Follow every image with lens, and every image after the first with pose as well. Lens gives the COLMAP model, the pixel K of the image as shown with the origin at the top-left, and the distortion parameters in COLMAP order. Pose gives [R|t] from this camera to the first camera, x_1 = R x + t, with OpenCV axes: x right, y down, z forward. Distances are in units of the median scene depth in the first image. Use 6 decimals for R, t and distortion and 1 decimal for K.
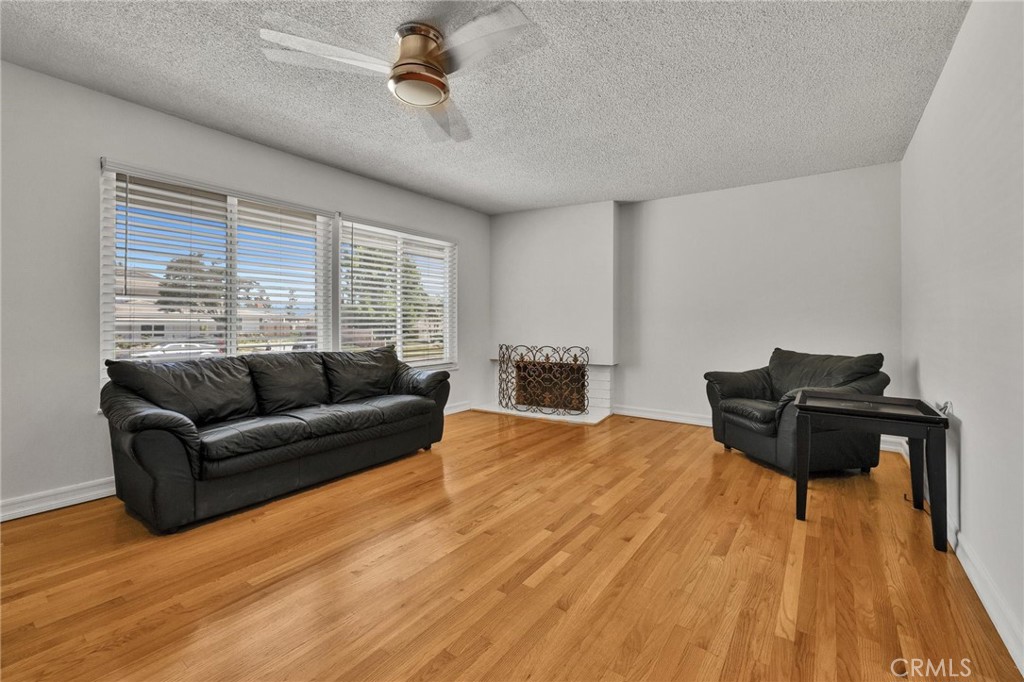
lens RADIAL K [[428.3, 0, 515.1], [0, 428.3, 334.4], [0, 0, 1]] dist [-0.017763, -0.000030]
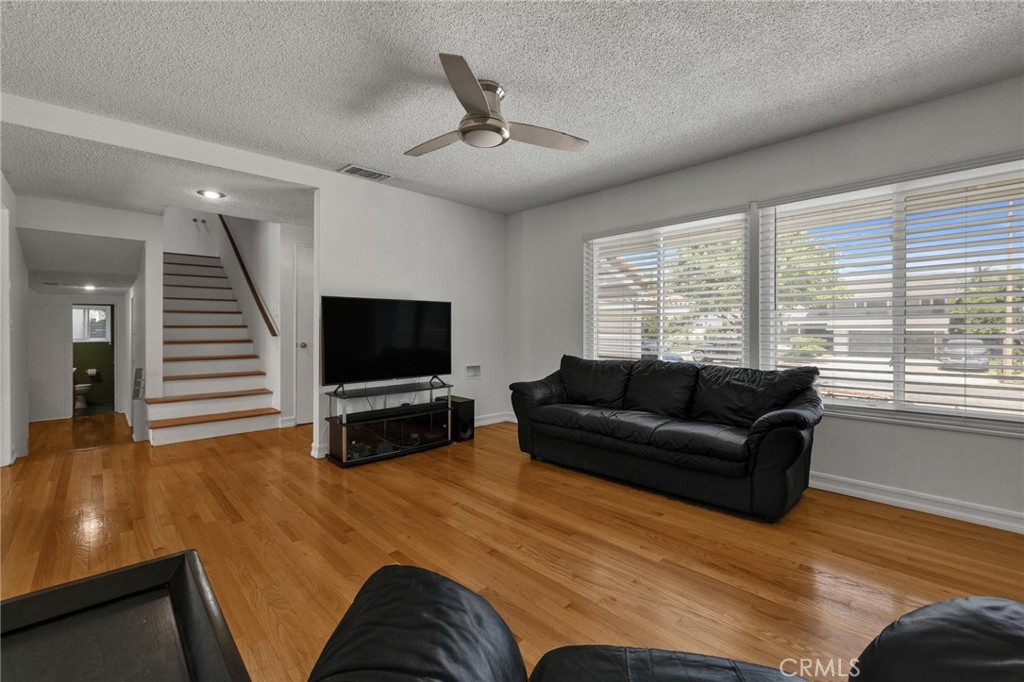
lens RADIAL K [[428.3, 0, 515.1], [0, 428.3, 334.4], [0, 0, 1]] dist [-0.017763, -0.000030]
pose [[-0.170920, -0.001411, -0.985284, 0.691875], [-0.028502, 0.999588, 0.003512, -0.020758], [0.984873, 0.028683, -0.170890, 0.954370]]
